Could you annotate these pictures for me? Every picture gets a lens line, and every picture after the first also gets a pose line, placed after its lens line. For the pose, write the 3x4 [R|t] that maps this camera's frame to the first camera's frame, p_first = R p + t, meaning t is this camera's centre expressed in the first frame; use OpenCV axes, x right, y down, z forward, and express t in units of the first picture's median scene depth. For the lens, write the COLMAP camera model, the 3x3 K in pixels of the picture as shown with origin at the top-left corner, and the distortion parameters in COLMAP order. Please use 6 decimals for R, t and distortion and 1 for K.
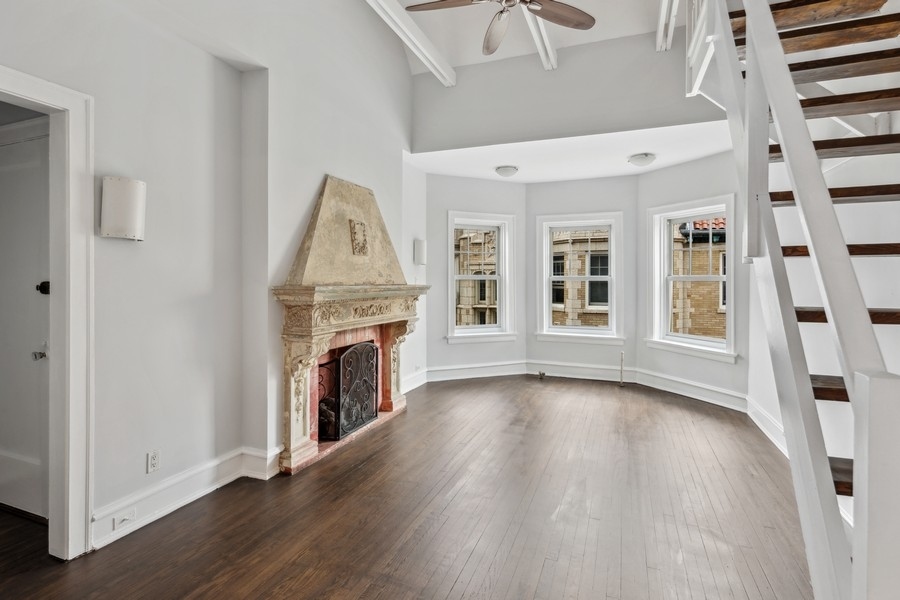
lens RADIAL K [[438.6, 0, 449.9], [0, 438.6, 272.5], [0, 0, 1]] dist [0.000286, 0.000333]
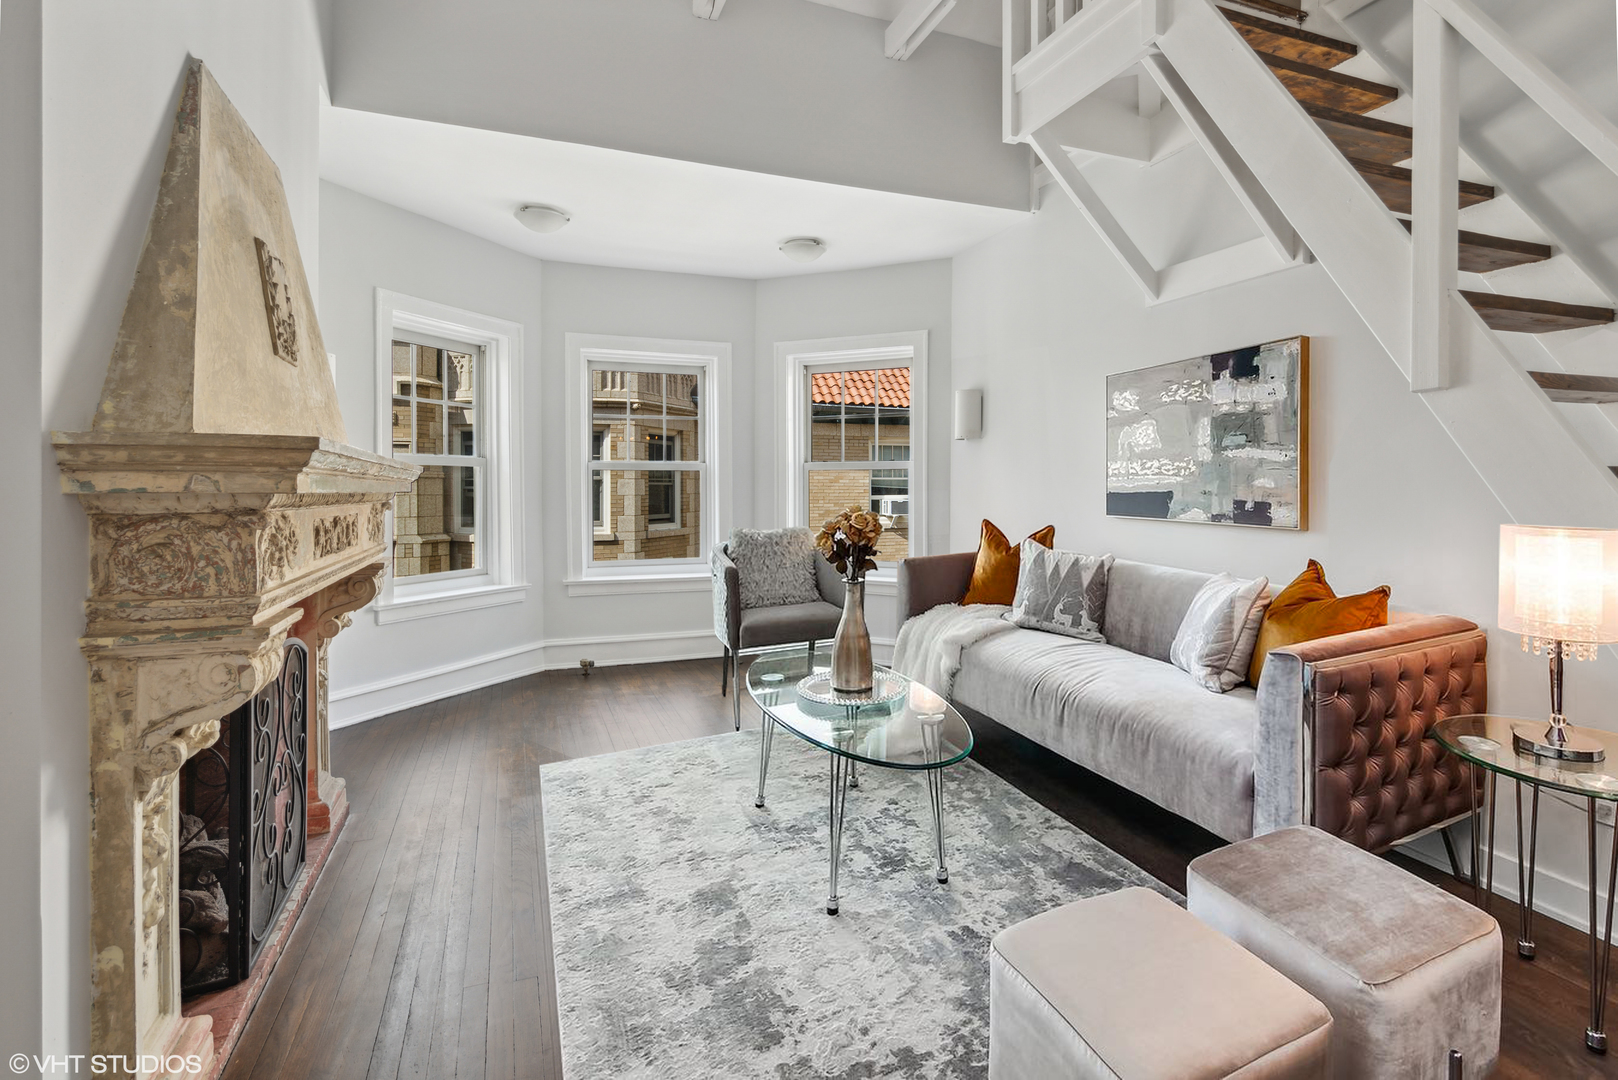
lens RADIAL K [[788.5, 0, 808.8], [0, 788.5, 490.5], [0, 0, 1]] dist [0.000286, 0.000333]
pose [[0.734563, -0.004560, 0.678525, -0.311263], [-0.009591, 0.999808, 0.017103, 0.040186], [-0.678472, -0.019071, 0.734378, 0.334631]]
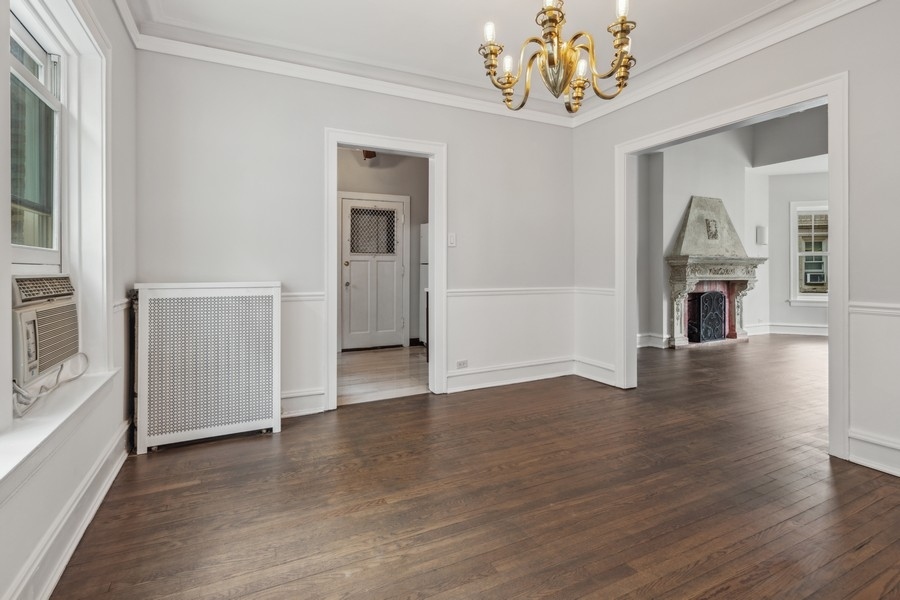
lens RADIAL K [[438.6, 0, 449.9], [0, 438.6, 272.5], [0, 0, 1]] dist [0.000286, 0.000333]
pose [[0.743987, 0.001492, -0.668193, 0.174332], [0.012642, 0.999787, 0.016309, 0.048901], [0.668075, -0.020581, 0.743810, -0.956479]]
